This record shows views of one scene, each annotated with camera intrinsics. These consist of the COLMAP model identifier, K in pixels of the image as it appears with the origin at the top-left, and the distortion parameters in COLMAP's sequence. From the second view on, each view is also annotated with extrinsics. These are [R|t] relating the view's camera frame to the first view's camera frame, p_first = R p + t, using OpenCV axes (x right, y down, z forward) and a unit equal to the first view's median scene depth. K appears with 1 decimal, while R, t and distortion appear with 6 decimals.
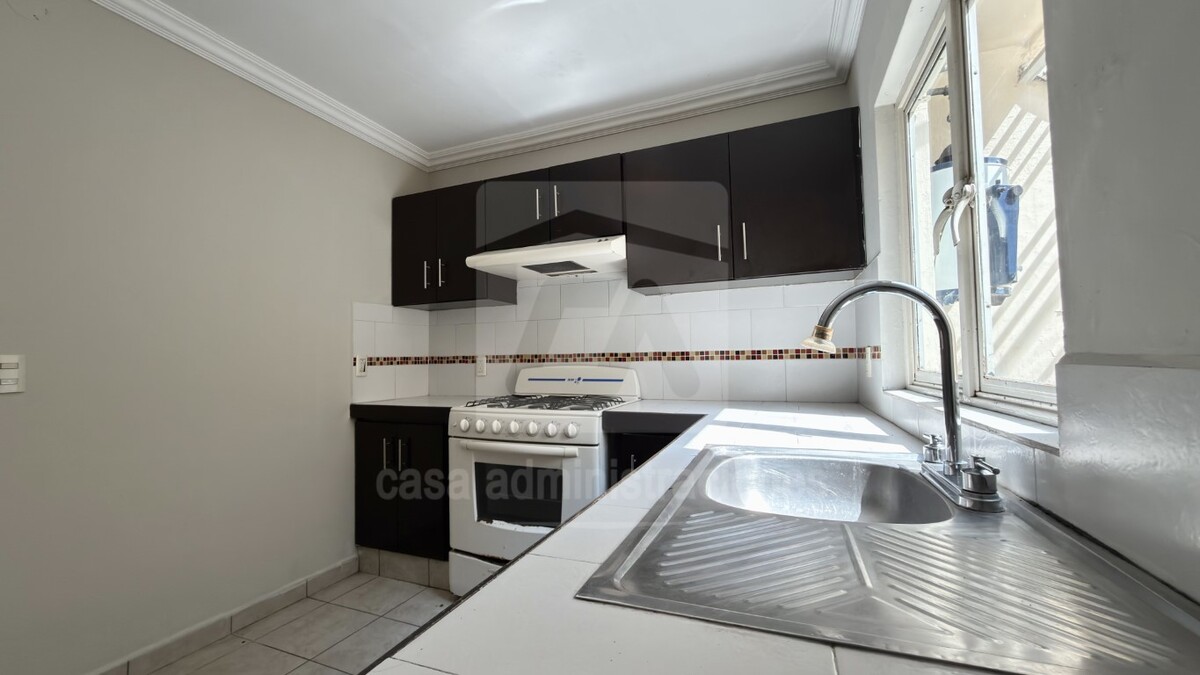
lens RADIAL K [[480.4, 0, 600.0], [0, 480.4, 337.5], [0, 0, 1]] dist [0.000561, 0.000091]
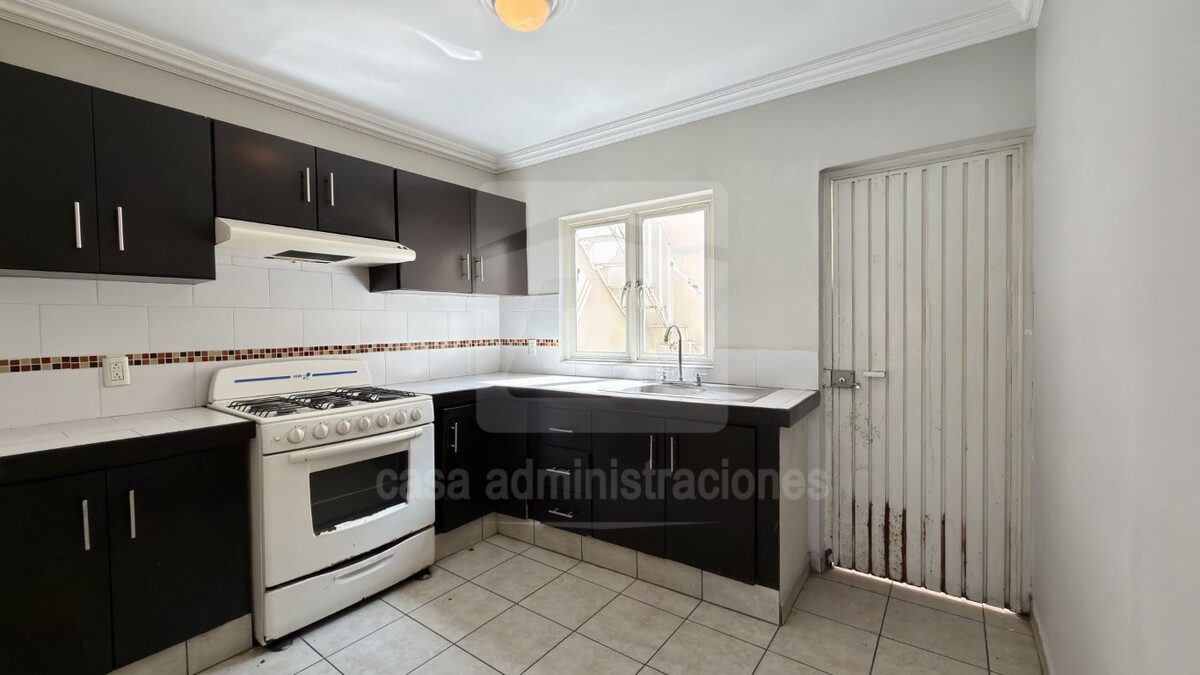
lens RADIAL K [[480.4, 0, 600.0], [0, 480.4, 337.5], [0, 0, 1]] dist [0.000561, 0.000091]
pose [[0.236337, 0.004691, 0.971660, -0.808247], [0.004165, 0.999974, -0.005841, 0.023243], [-0.971662, 0.005428, 0.236312, 0.236480]]
